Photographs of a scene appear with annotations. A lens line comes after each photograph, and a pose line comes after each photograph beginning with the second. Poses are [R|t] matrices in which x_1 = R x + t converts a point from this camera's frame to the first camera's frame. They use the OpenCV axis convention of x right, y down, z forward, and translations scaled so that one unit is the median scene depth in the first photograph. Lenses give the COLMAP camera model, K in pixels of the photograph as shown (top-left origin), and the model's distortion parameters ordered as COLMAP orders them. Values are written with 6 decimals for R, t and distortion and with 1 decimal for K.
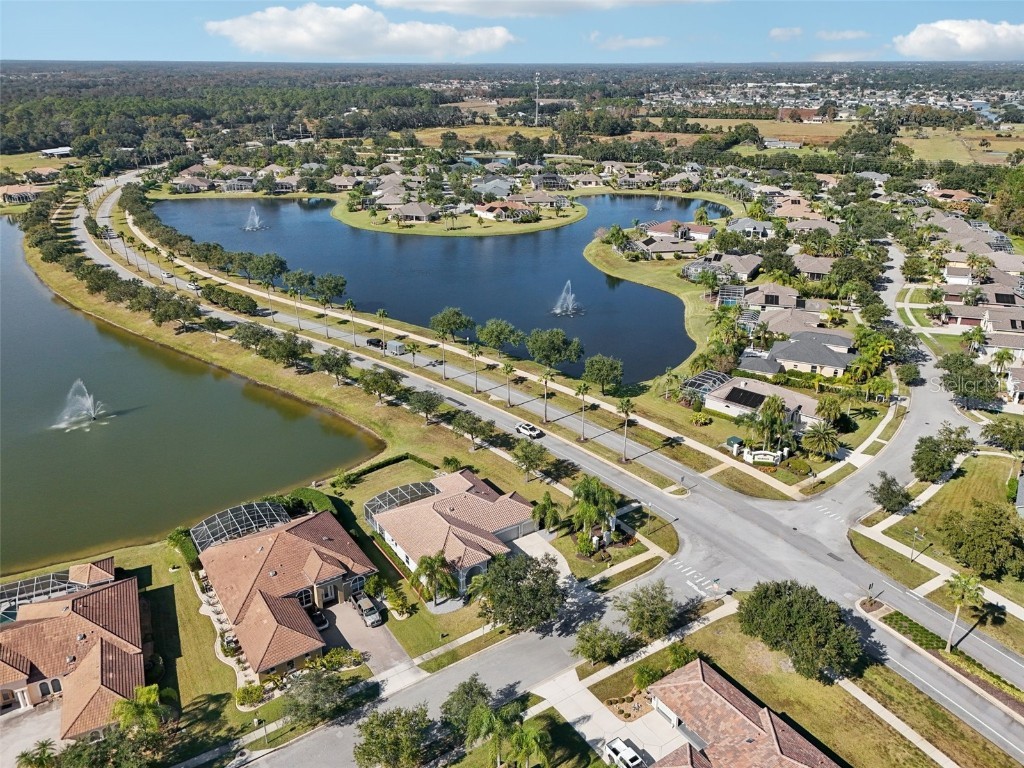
lens RADIAL K [[772.9, 0, 514.2], [0, 772.9, 370.0], [0, 0, 1]] dist [0.076727, -0.073126]
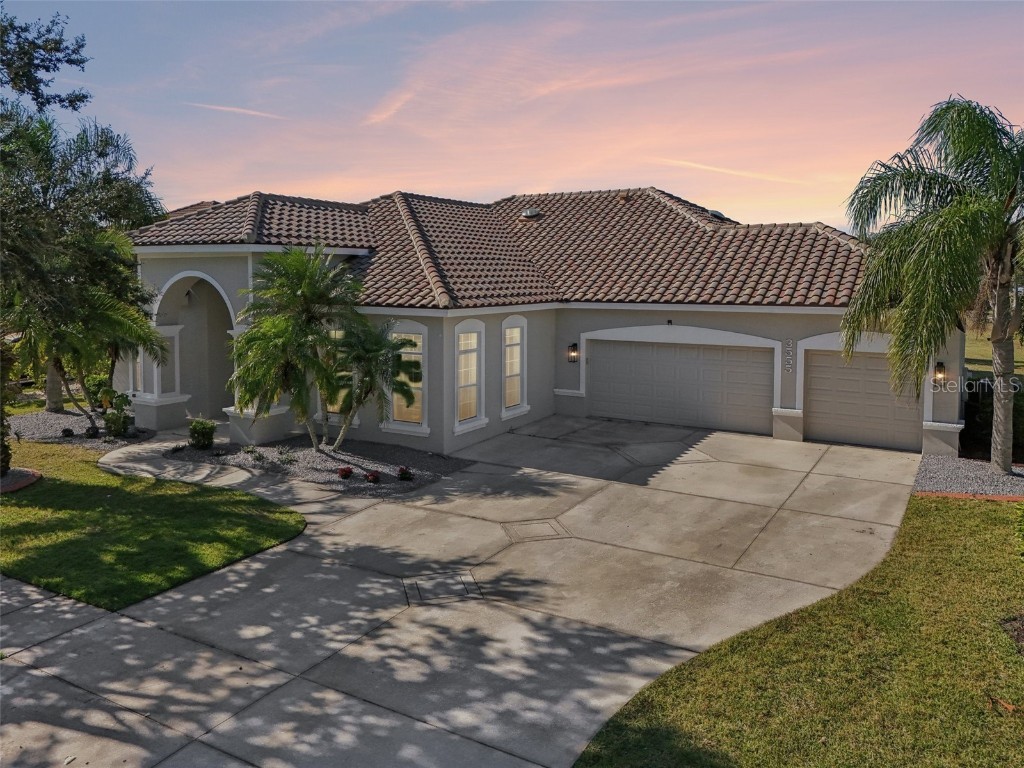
lens RADIAL K [[772.9, 0, 514.2], [0, 772.9, 370.0], [0, 0, 1]] dist [0.076727, -0.073126]
pose [[0.431170, 0.097353, -0.897003, 0.099167], [-0.339873, 0.938457, -0.061517, 0.182930], [0.835810, 0.331391, 0.437722, 0.700661]]
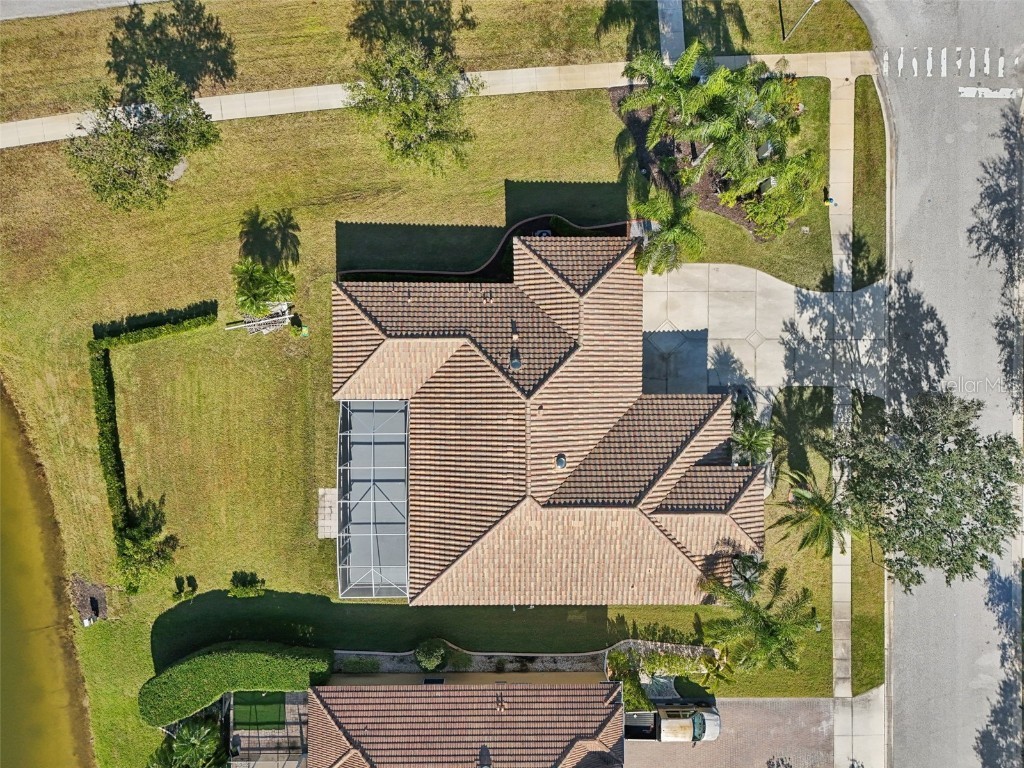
lens RADIAL K [[759.3, 0, 512.0], [0, 759.3, 384.0], [0, 0, 1]] dist [0.074068, -0.054498]
pose [[0.558810, -0.829288, -0.003568, -0.046727], [0.292211, 0.192874, 0.936703, -0.144154], [-0.776108, -0.524481, 0.350107, 0.700434]]
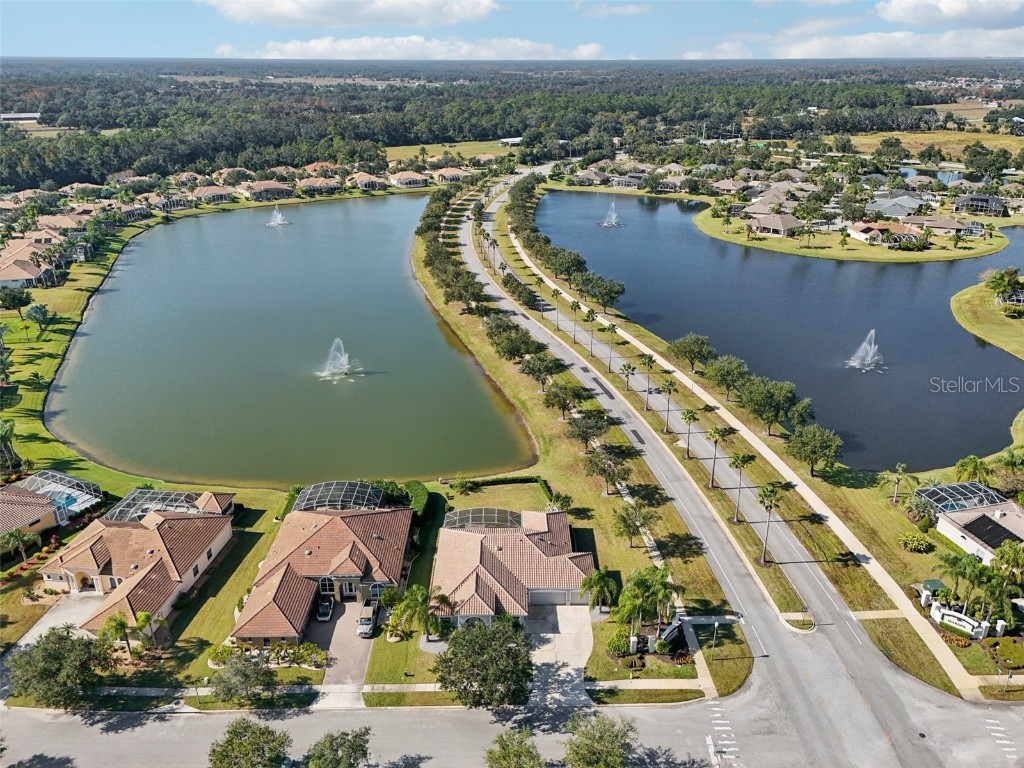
lens RADIAL K [[772.9, 0, 514.2], [0, 772.9, 370.0], [0, 0, 1]] dist [0.076727, -0.073126]
pose [[0.836139, 0.204965, -0.508784, 0.281080], [-0.203322, 0.977298, 0.059566, -0.068258], [0.509443, 0.053642, 0.858831, 0.153960]]
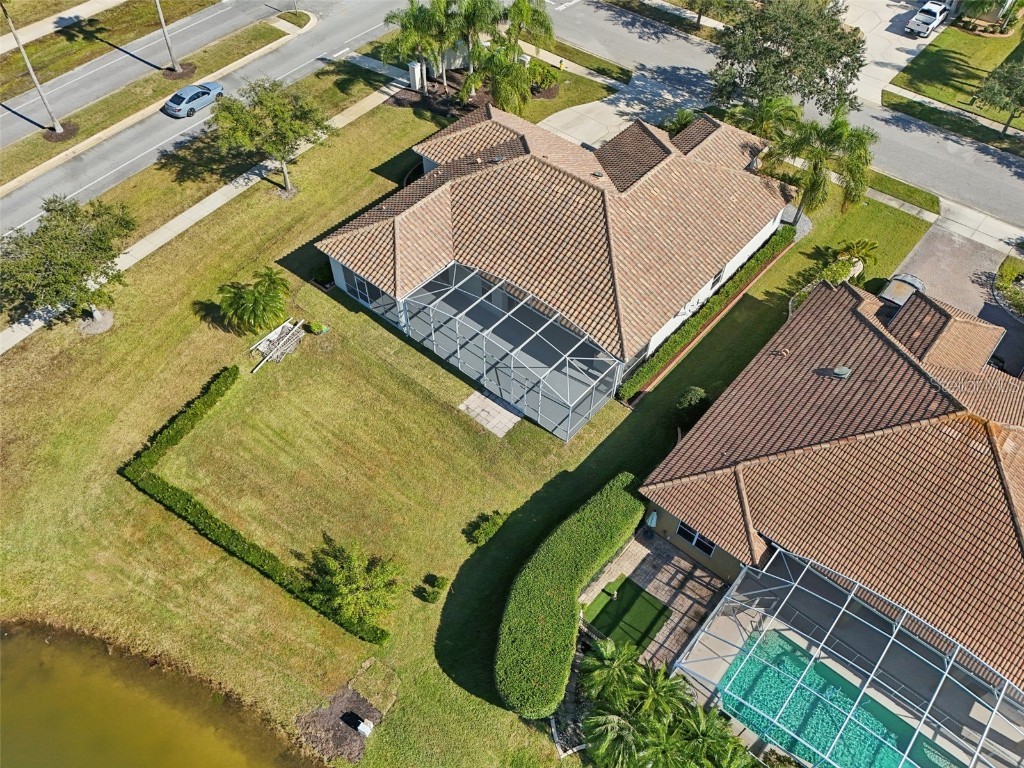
lens RADIAL K [[772.9, 0, 514.2], [0, 772.9, 370.0], [0, 0, 1]] dist [0.076727, -0.073126]
pose [[-0.270732, -0.735024, 0.621646, -0.303829], [0.344502, 0.529020, 0.775537, -0.073342], [-0.898901, 0.424121, 0.109994, 0.800094]]
